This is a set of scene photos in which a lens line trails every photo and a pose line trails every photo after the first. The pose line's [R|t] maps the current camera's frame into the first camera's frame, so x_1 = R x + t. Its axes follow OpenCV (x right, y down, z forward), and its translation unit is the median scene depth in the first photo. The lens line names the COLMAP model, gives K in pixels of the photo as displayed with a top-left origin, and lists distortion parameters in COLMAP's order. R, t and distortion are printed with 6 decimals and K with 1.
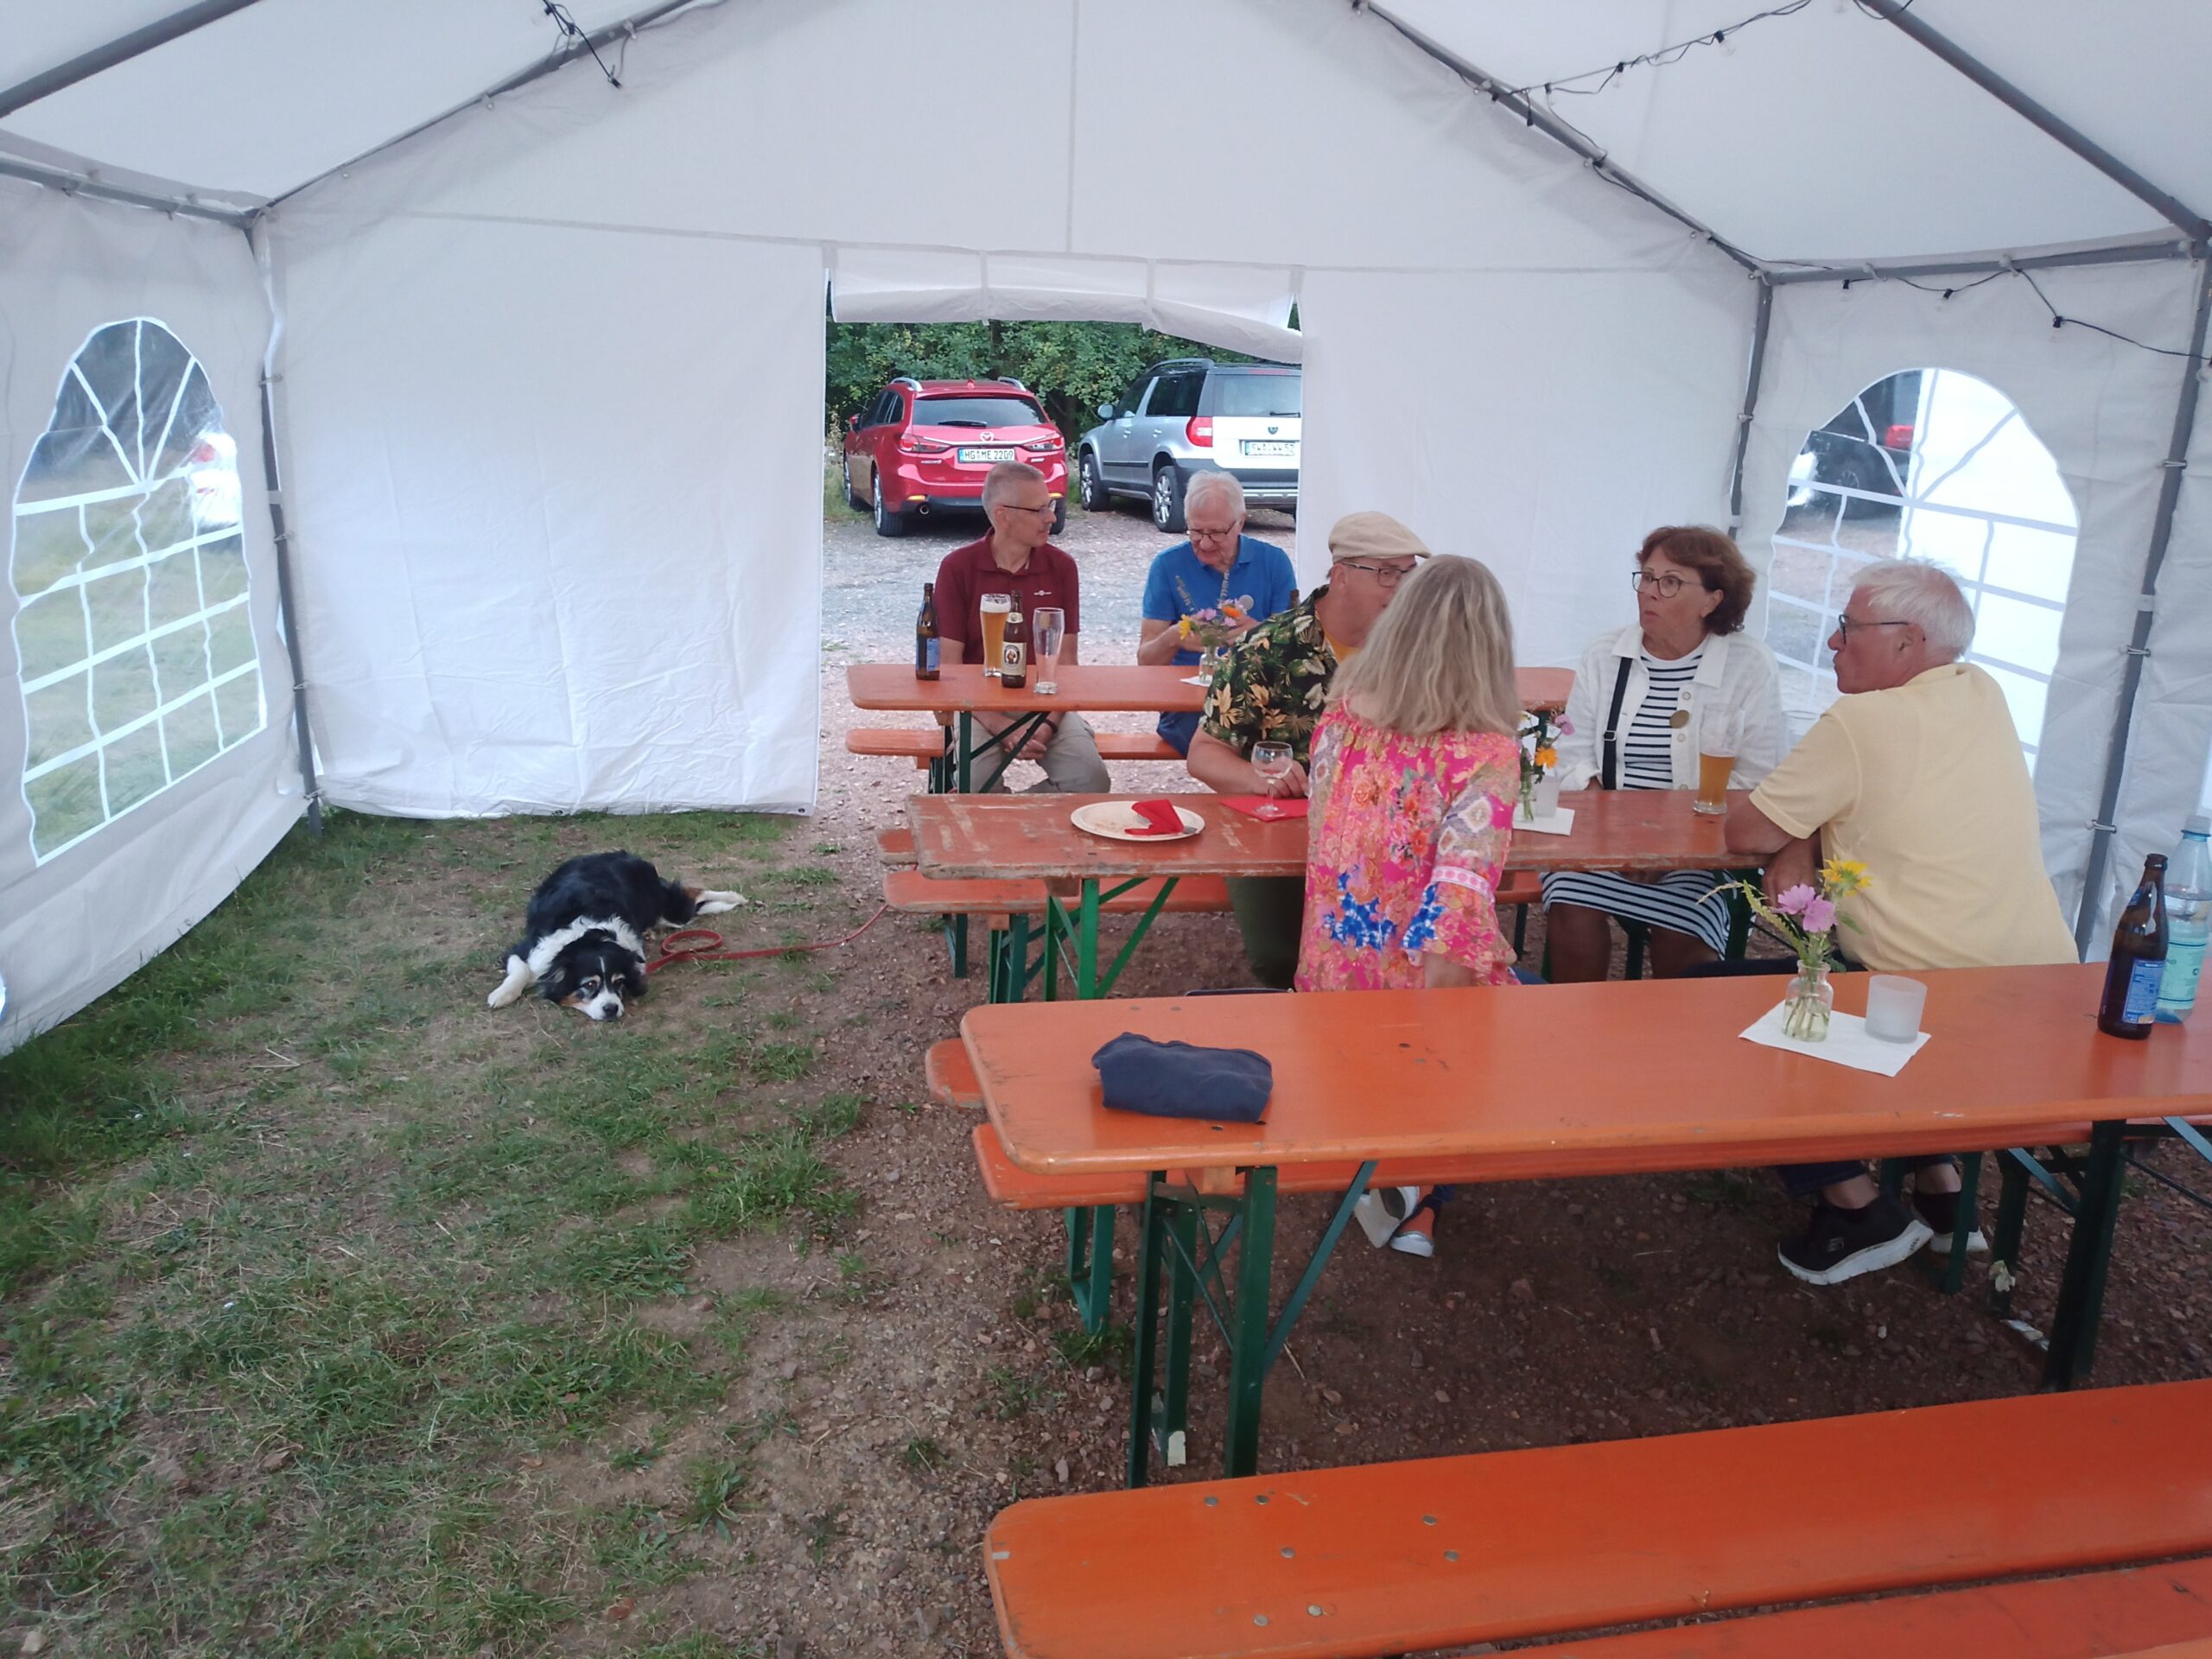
lens RADIAL K [[1658.1, 0, 1085.3], [0, 1658.1, 836.4], [0, 0, 1]] dist [0.052032, -0.061270]
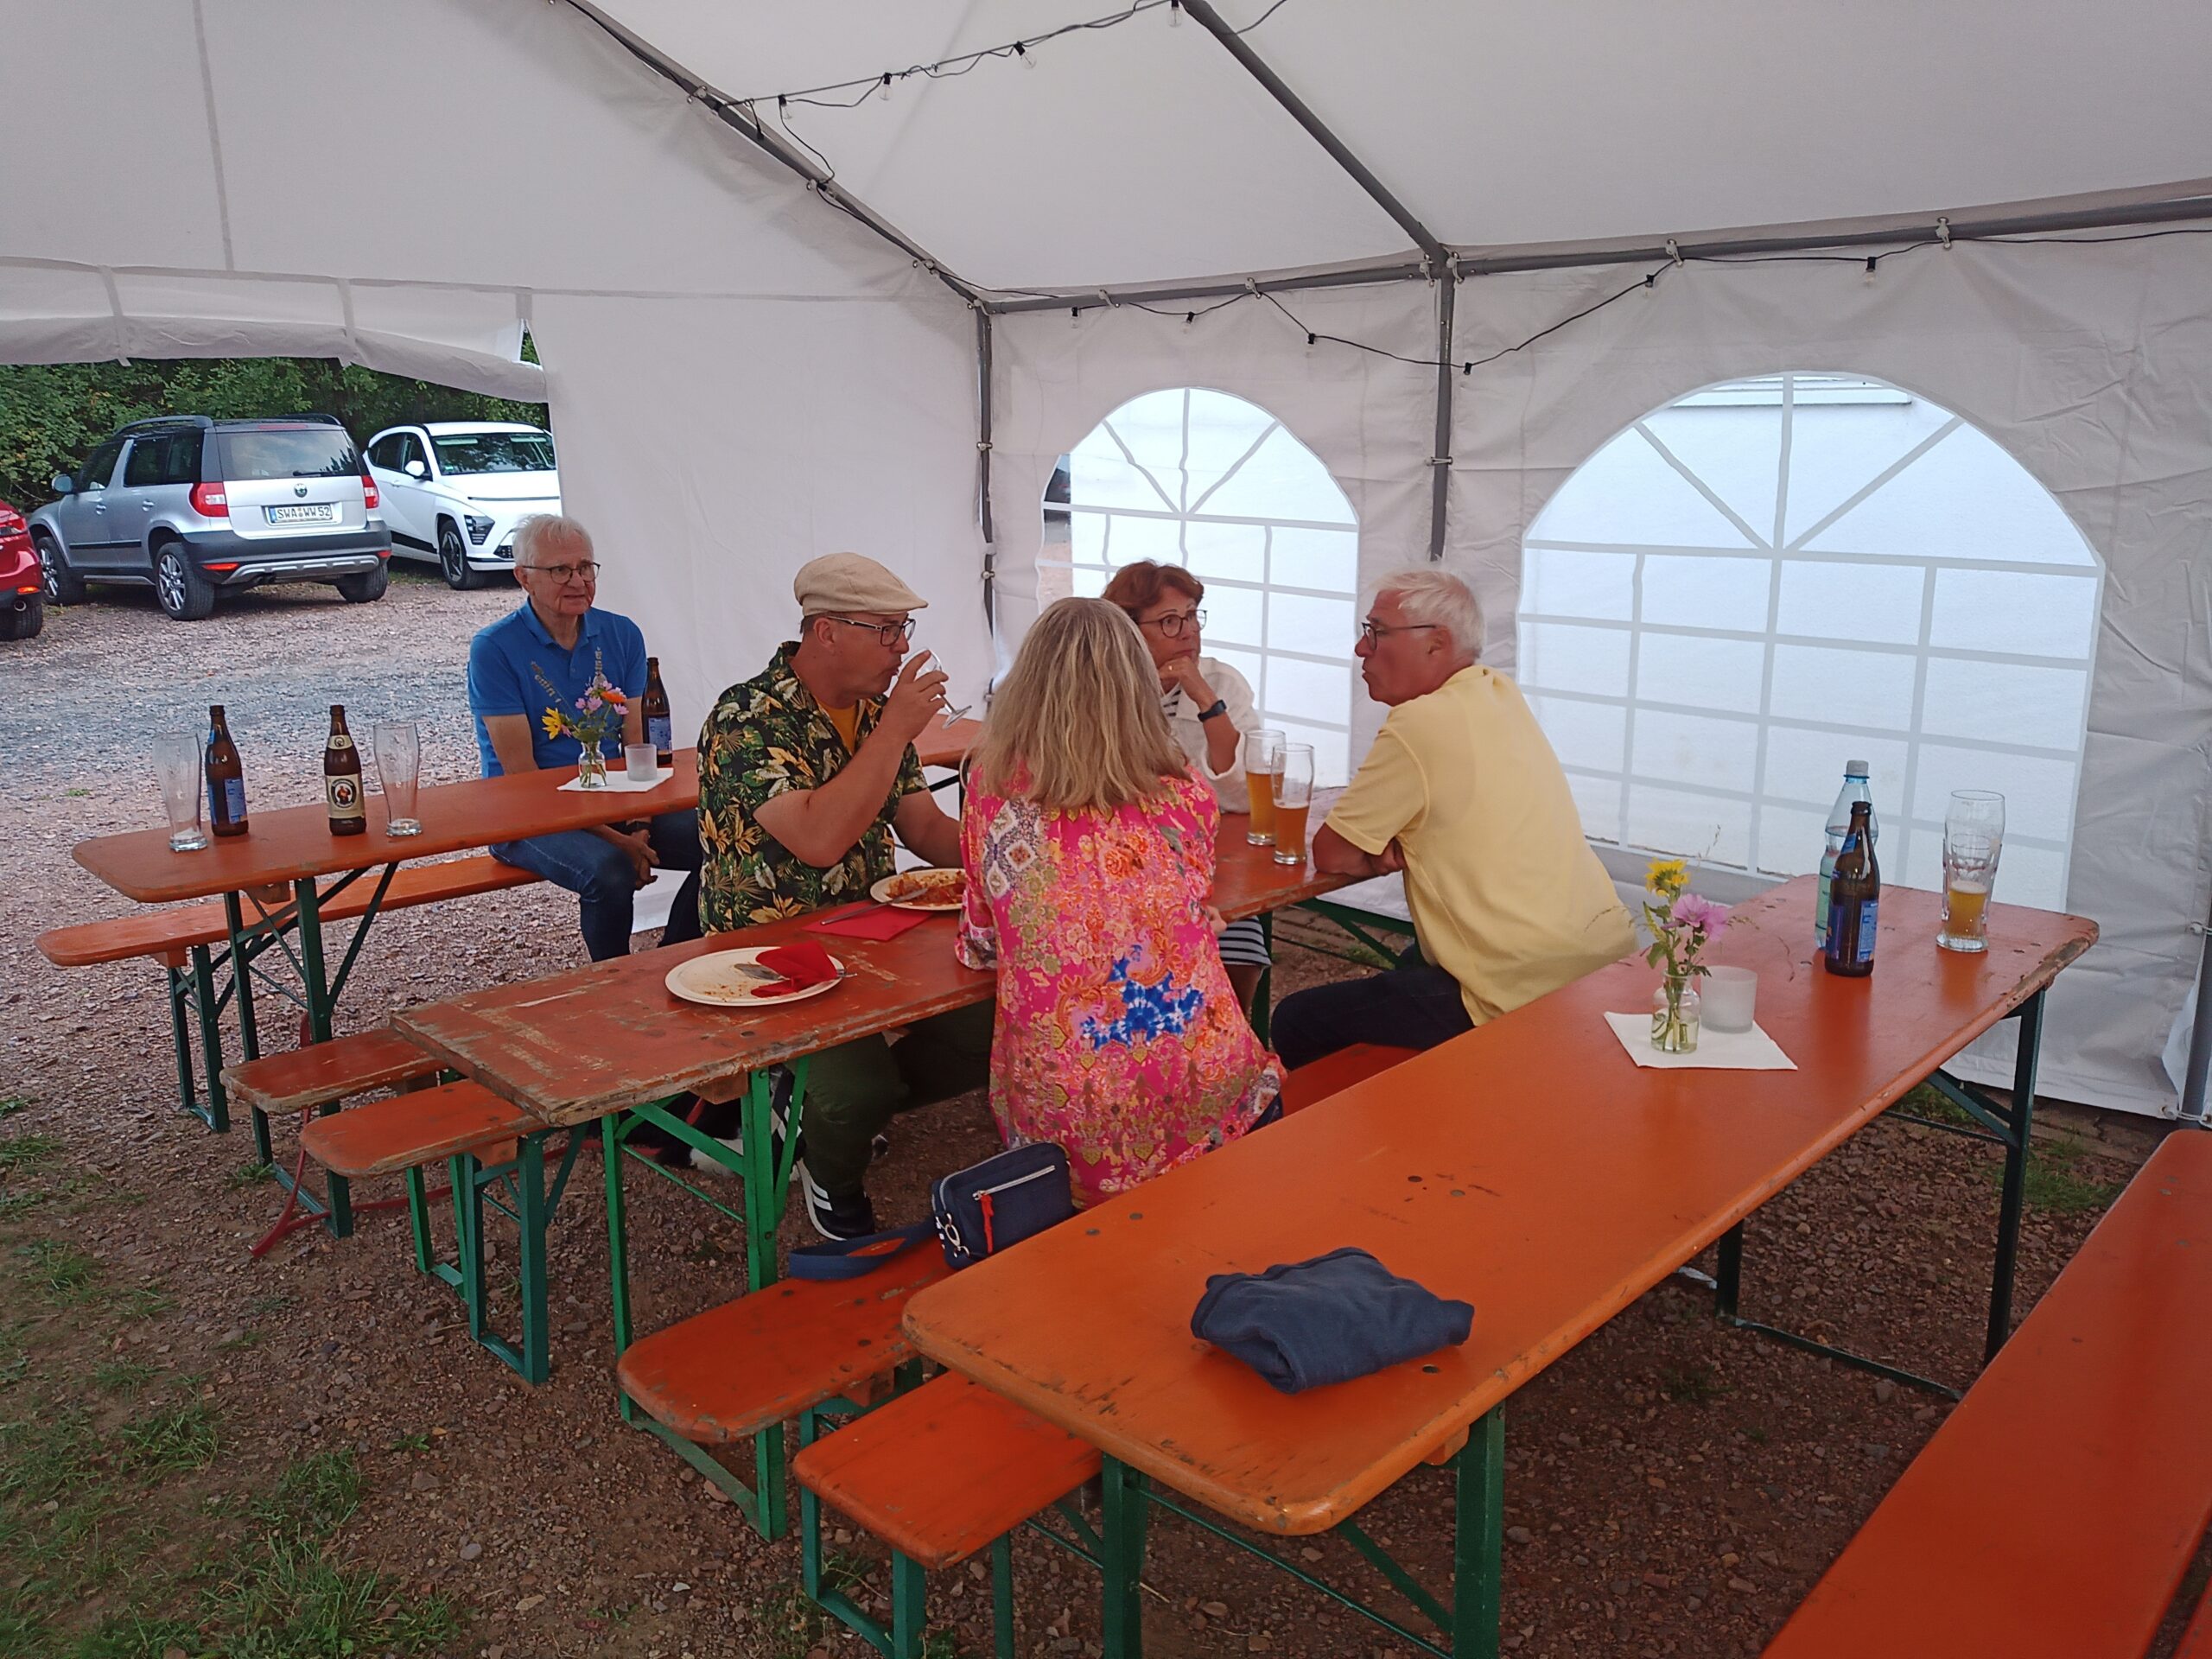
lens RADIAL K [[1658.1, 0, 1120.0], [0, 1658.1, 831.2], [0, 0, 1]] dist [0.052032, -0.061270]
pose [[0.823626, -0.173929, 0.539805, -0.143387], [0.190274, 0.981390, 0.025895, -0.038581], [-0.534263, 0.081383, 0.841392, 0.157125]]
